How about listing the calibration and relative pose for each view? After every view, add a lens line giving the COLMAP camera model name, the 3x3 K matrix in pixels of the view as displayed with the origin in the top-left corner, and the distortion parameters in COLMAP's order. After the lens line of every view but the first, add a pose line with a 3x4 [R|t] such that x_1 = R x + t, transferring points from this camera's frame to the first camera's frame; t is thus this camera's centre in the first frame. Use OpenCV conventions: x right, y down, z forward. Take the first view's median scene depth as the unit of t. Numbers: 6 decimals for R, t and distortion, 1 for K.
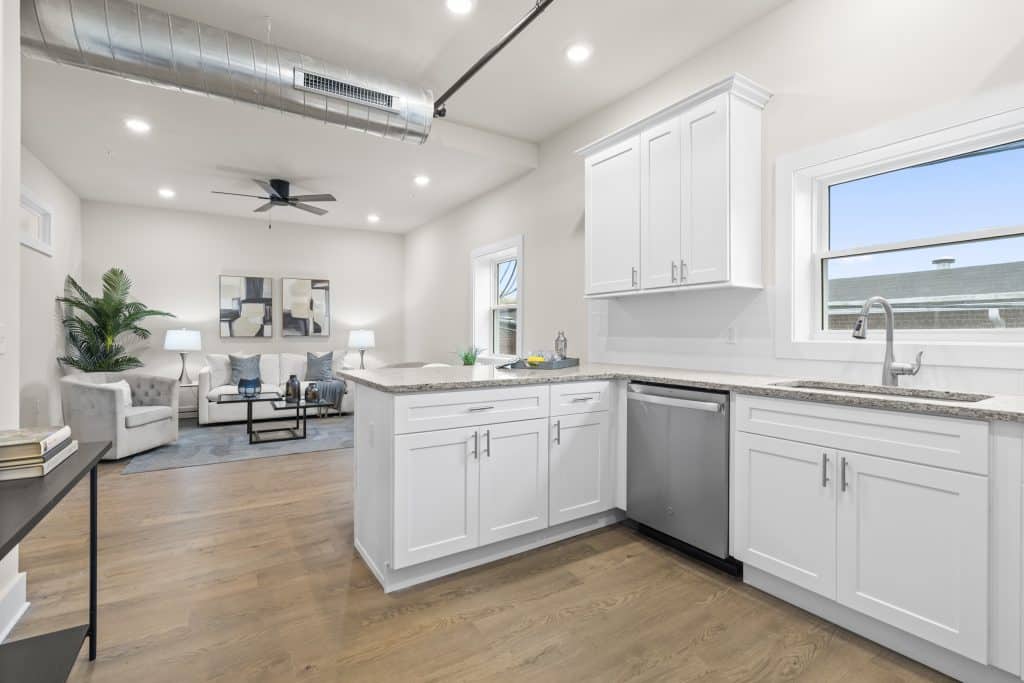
lens RADIAL K [[528.5, 0, 532.7], [0, 528.5, 334.5], [0, 0, 1]] dist [0.002556, 0.000503]
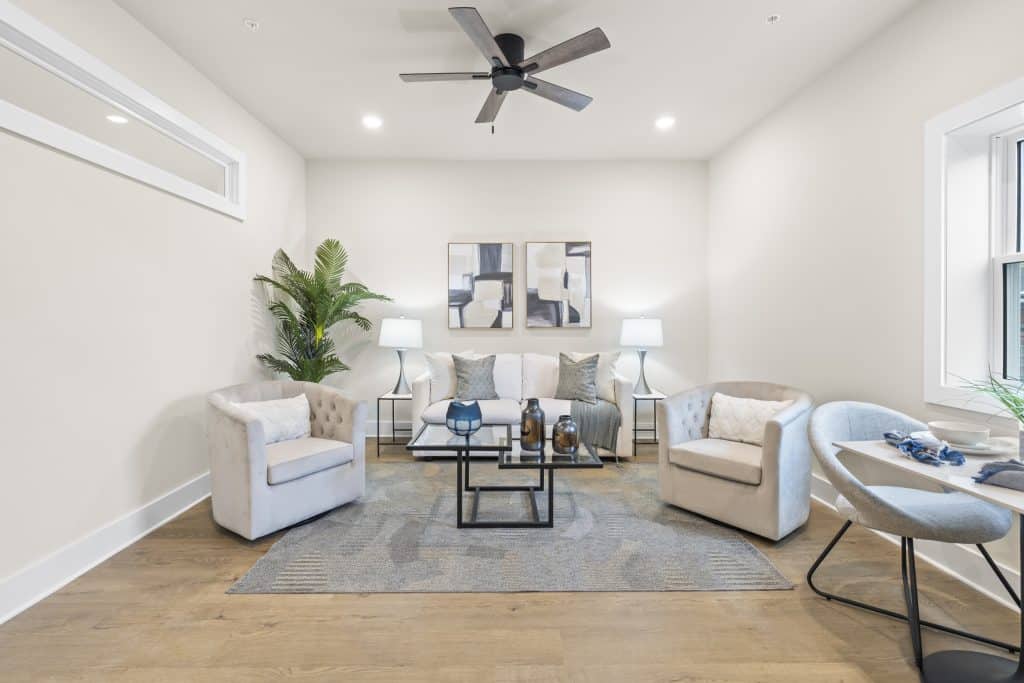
lens RADIAL K [[480.3, 0, 507.9], [0, 480.3, 321.2], [0, 0, 1]] dist [-0.002289, 0.000156]
pose [[0.865061, -0.000482, -0.501667, -0.191455], [-0.001585, 0.999992, -0.003693, -0.002660], [0.501664, 0.003990, 0.865053, 0.473040]]
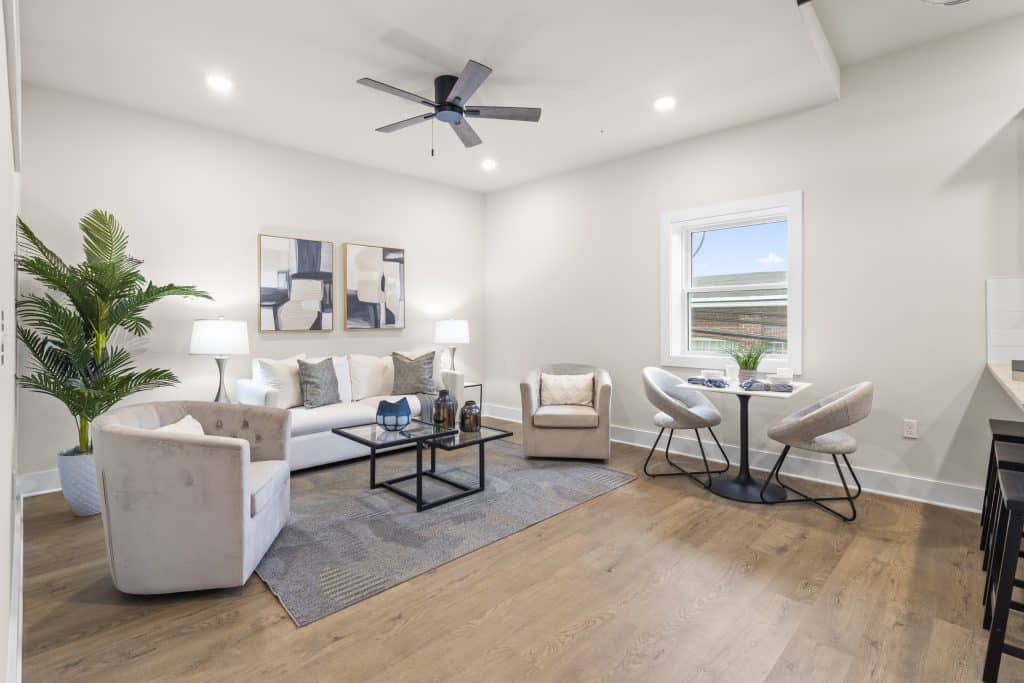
lens RADIAL K [[504.9, 0, 510.8], [0, 504.9, 319.4], [0, 0, 1]] dist [-0.001129, -0.000097]
pose [[0.963350, -0.002141, 0.268239, -0.463804], [0.004423, 0.999959, -0.007904, -0.003287], [-0.268211, 0.008801, 0.963320, 0.335322]]
